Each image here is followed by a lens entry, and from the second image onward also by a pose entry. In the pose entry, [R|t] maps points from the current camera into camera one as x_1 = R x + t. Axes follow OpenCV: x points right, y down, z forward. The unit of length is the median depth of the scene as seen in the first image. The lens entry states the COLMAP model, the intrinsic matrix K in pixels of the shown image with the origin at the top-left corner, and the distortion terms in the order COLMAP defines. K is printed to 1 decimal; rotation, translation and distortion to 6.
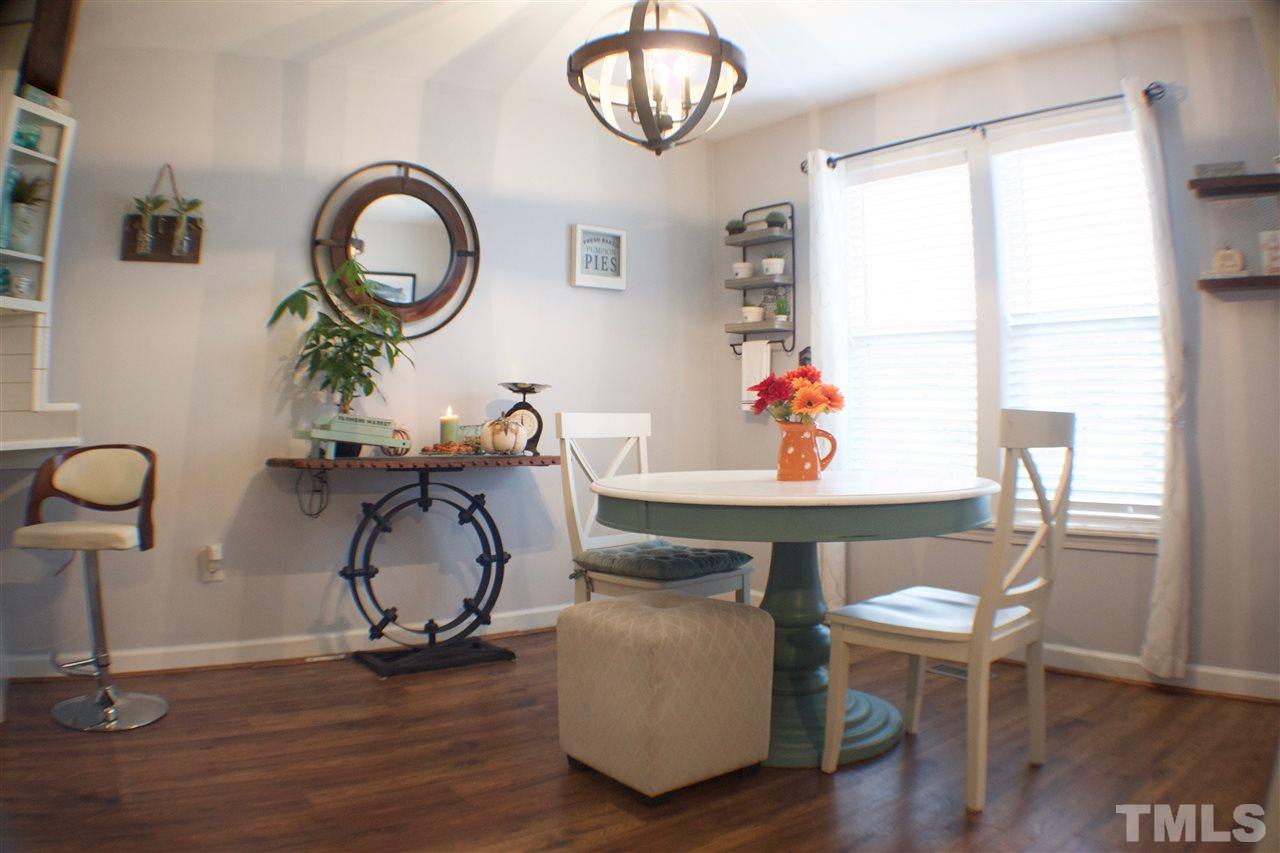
lens RADIAL K [[885.7, 0, 640.0], [0, 885.7, 426.5], [0, 0, 1]] dist [-0.228327, 0.000314]
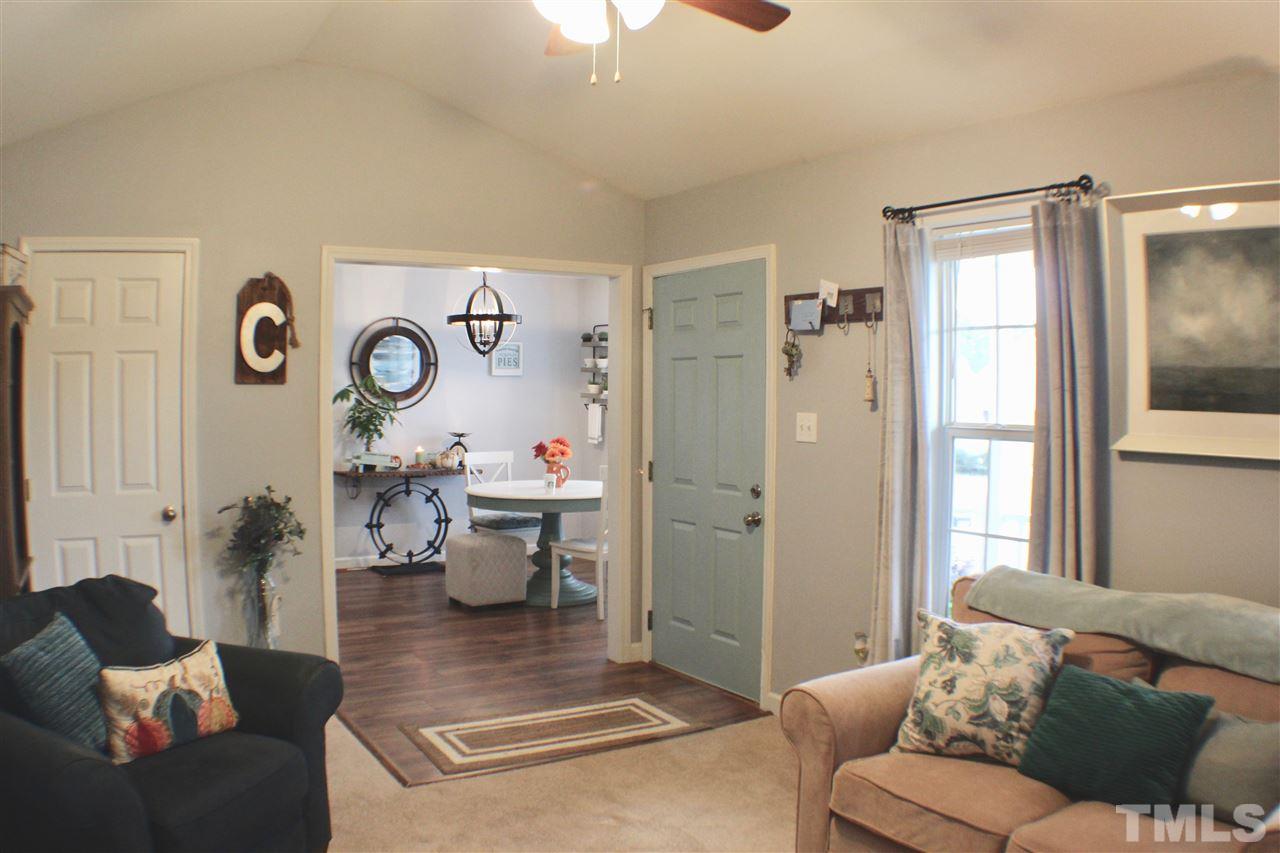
lens RADIAL K [[1090.2, 0, 640.0], [0, 1090.2, 426.5], [0, 0, 1]] dist [-0.189114, 0.151139]
pose [[0.995328, 0.014777, -0.095416, 0.534430], [-0.010755, 0.999037, 0.042534, -0.180487], [0.095953, -0.041309, 0.994528, -1.458798]]
